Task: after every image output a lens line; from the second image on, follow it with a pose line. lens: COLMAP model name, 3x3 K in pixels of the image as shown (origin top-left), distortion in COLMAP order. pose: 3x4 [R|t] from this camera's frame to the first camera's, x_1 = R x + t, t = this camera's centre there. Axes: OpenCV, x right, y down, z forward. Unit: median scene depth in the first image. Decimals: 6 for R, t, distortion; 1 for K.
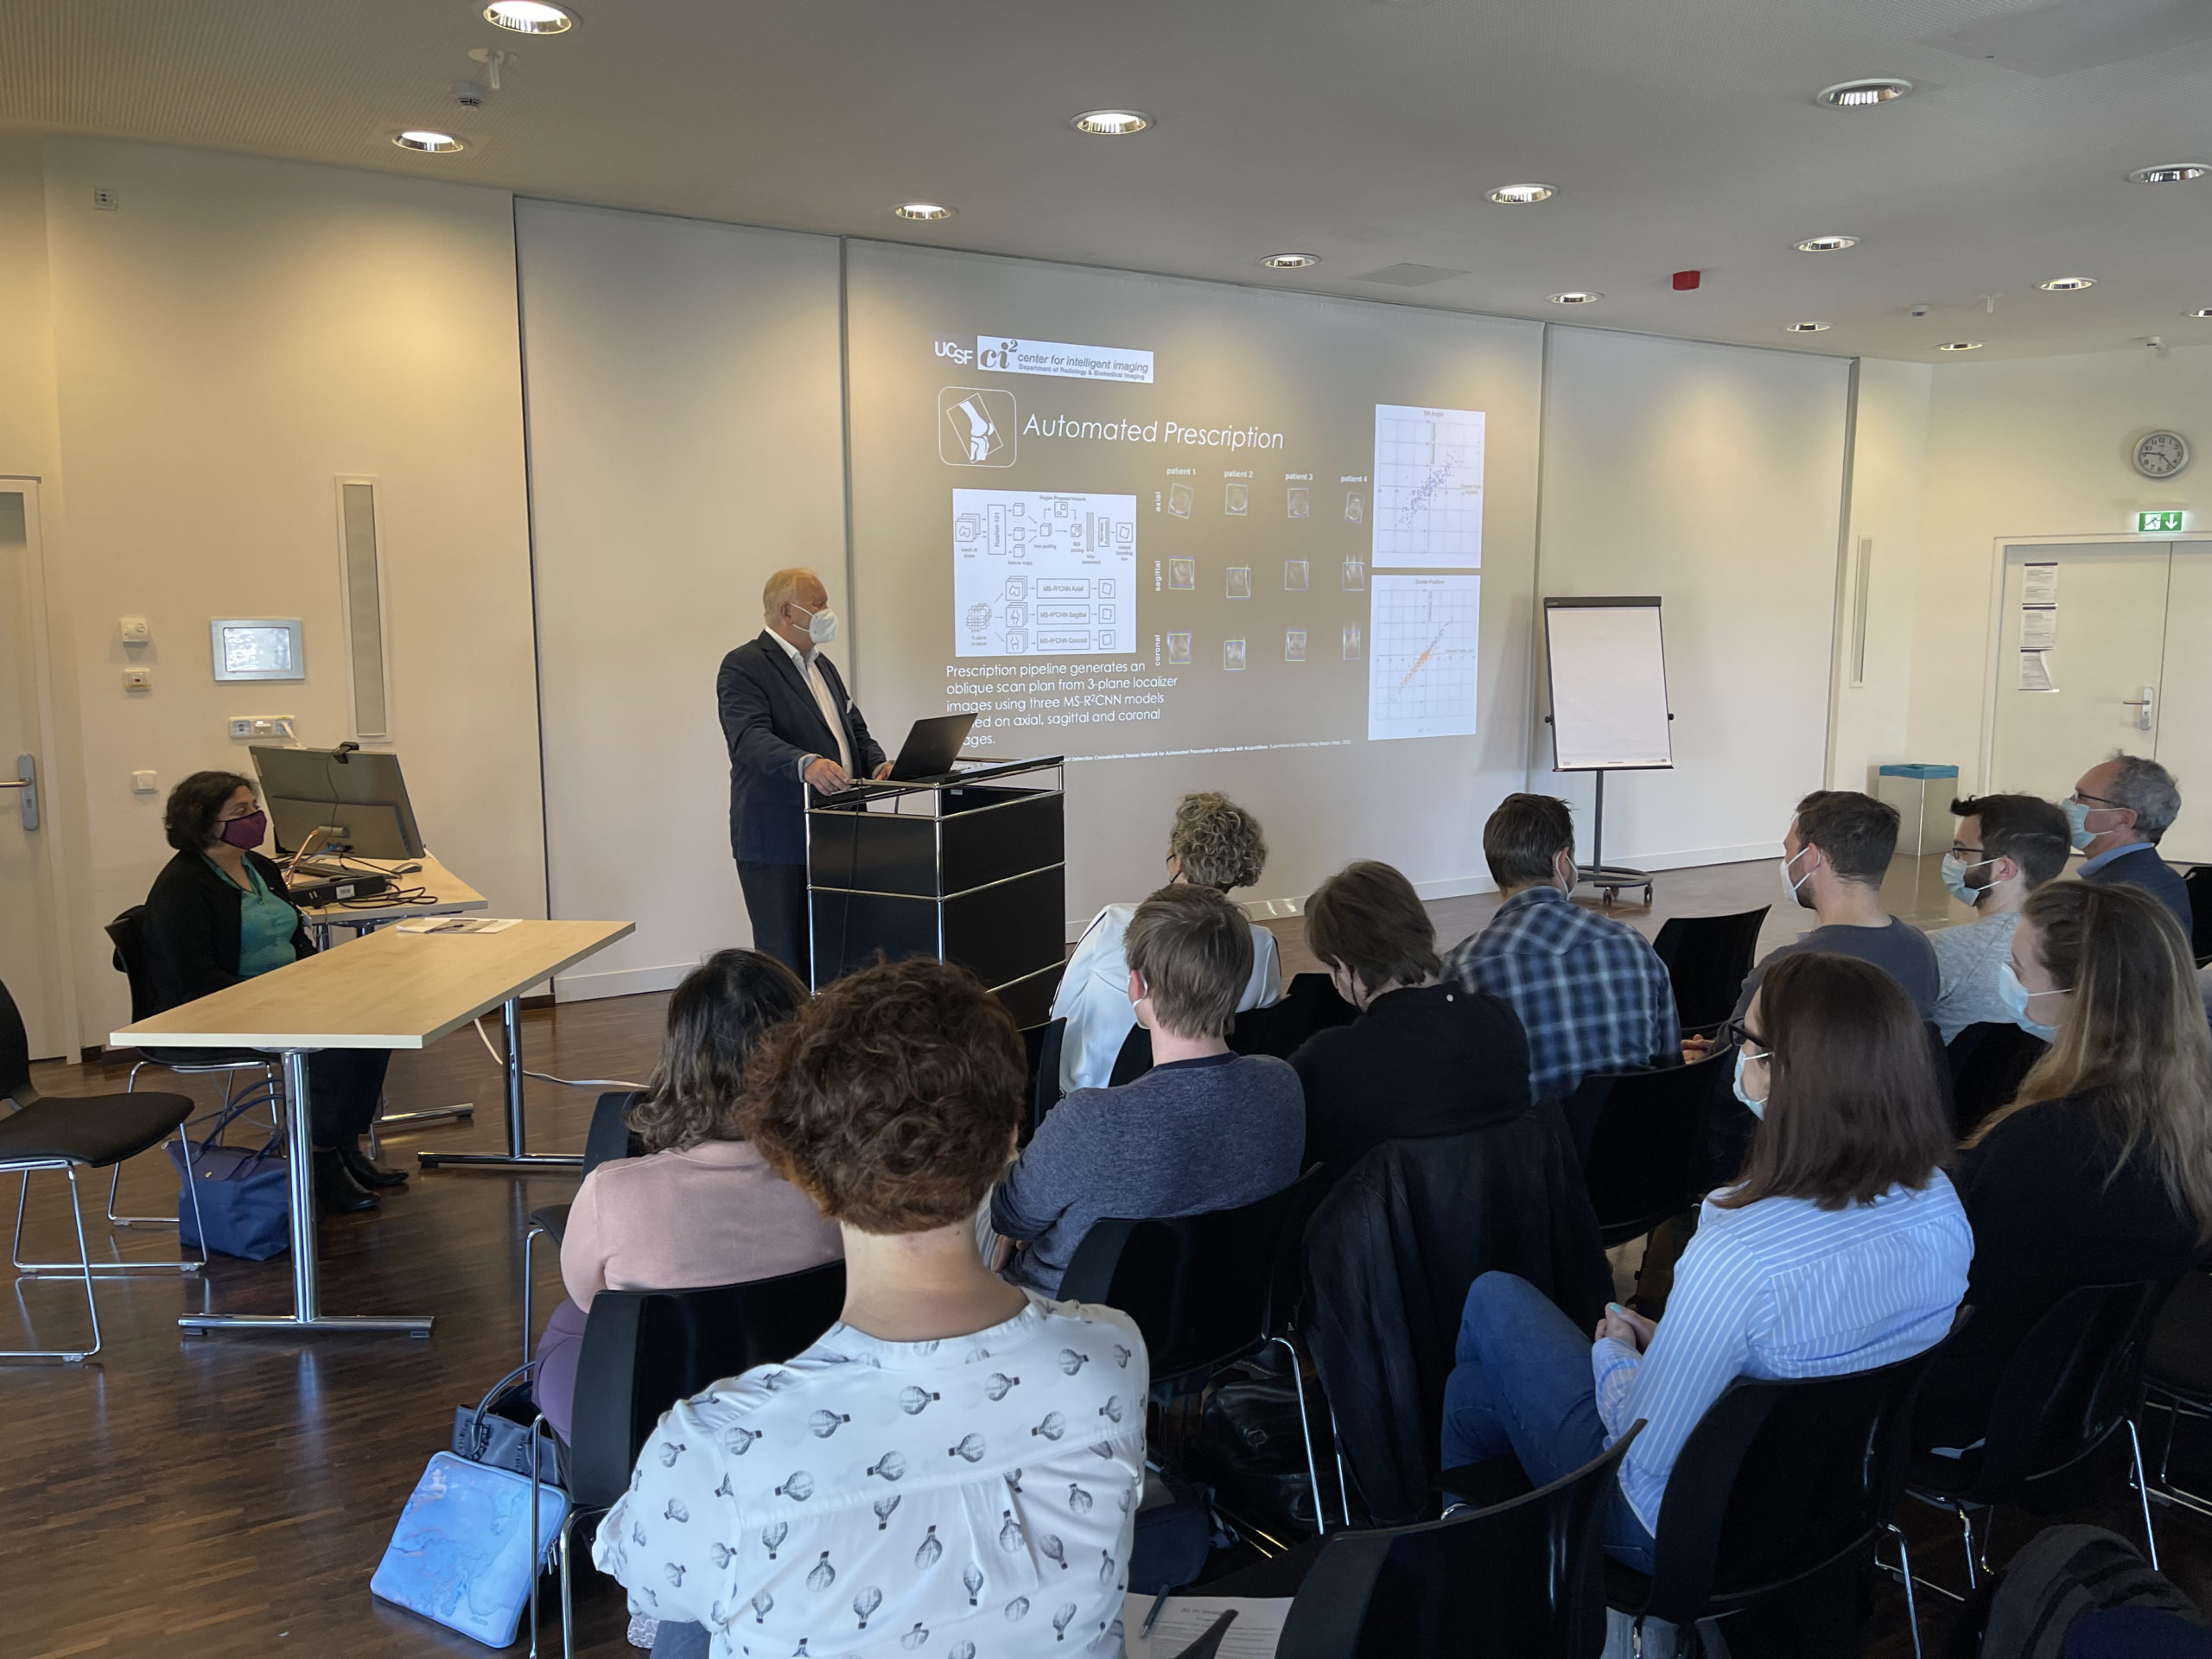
lens RADIAL K [[1666.6, 0, 1106.0], [0, 1666.6, 829.5], [0, 0, 1]] dist [0.070165, -0.101186]
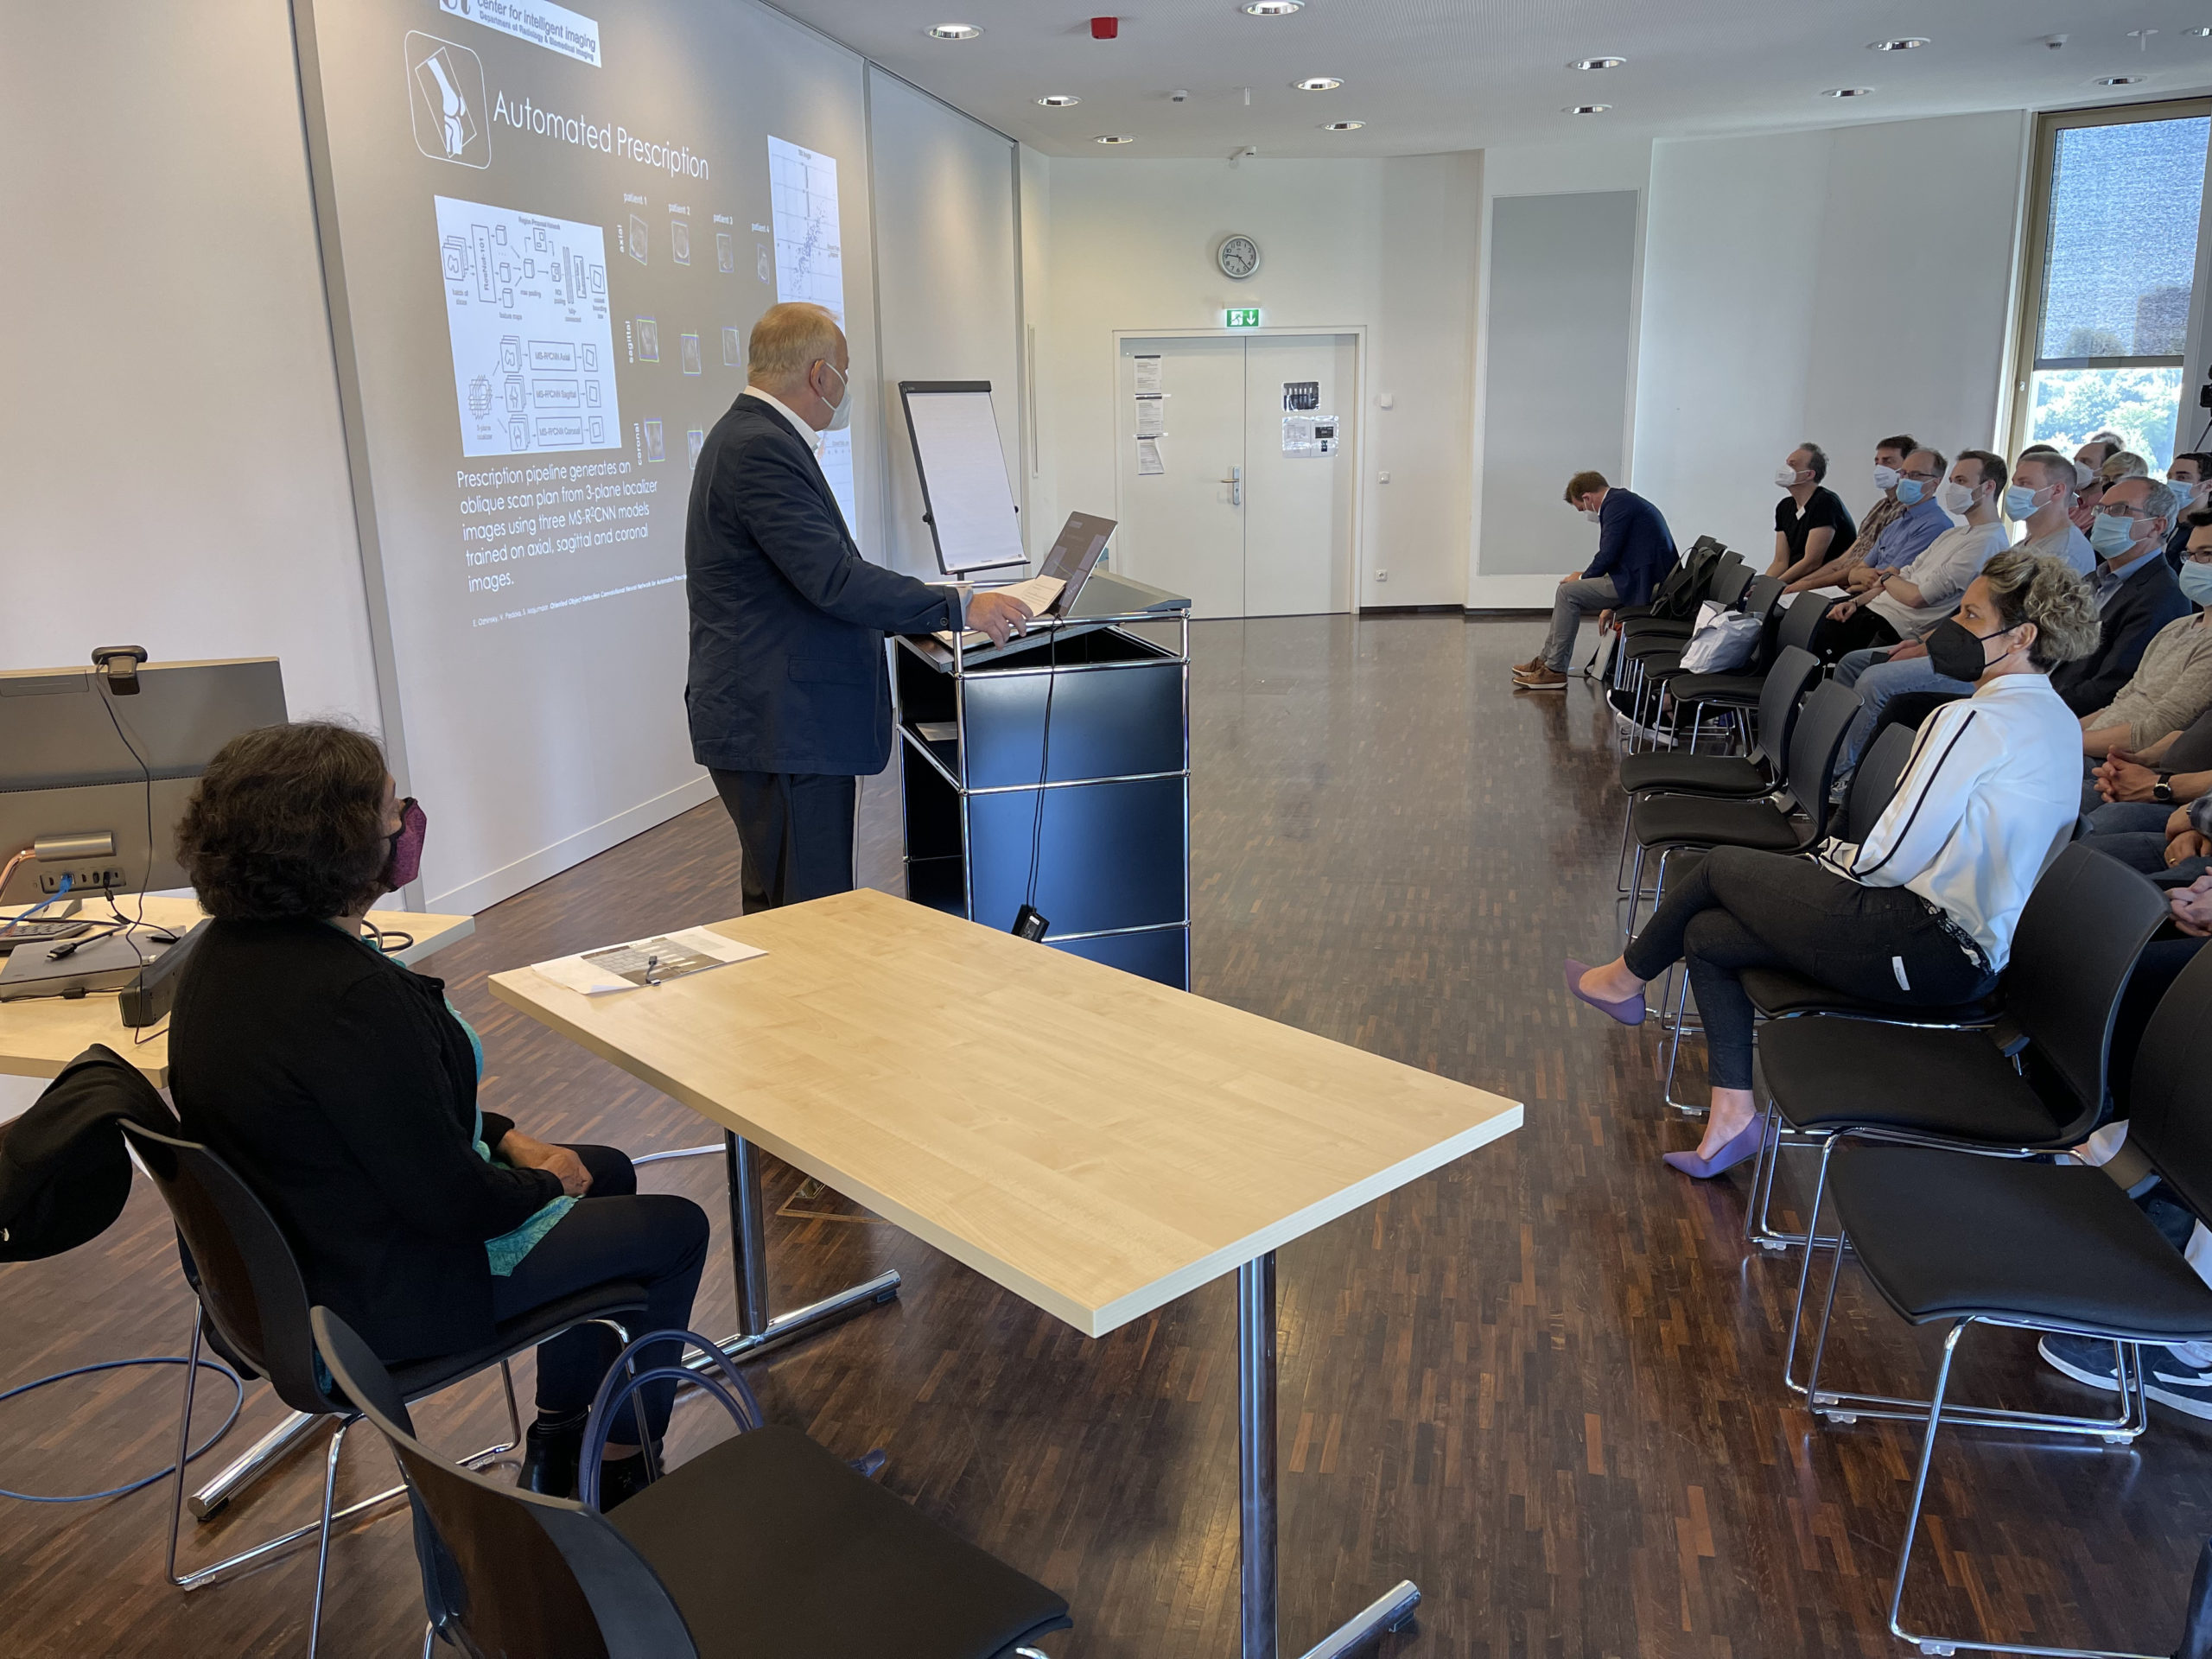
lens RADIAL K [[1638.6, 0, 1065.1], [0, 1638.6, 866.0], [0, 0, 1]] dist [0.060250, -0.095662]
pose [[0.703576, -0.199816, 0.681949, -0.393050], [0.111197, 0.978789, 0.172069, -0.028306], [-0.701866, -0.045233, 0.710871, 0.333554]]
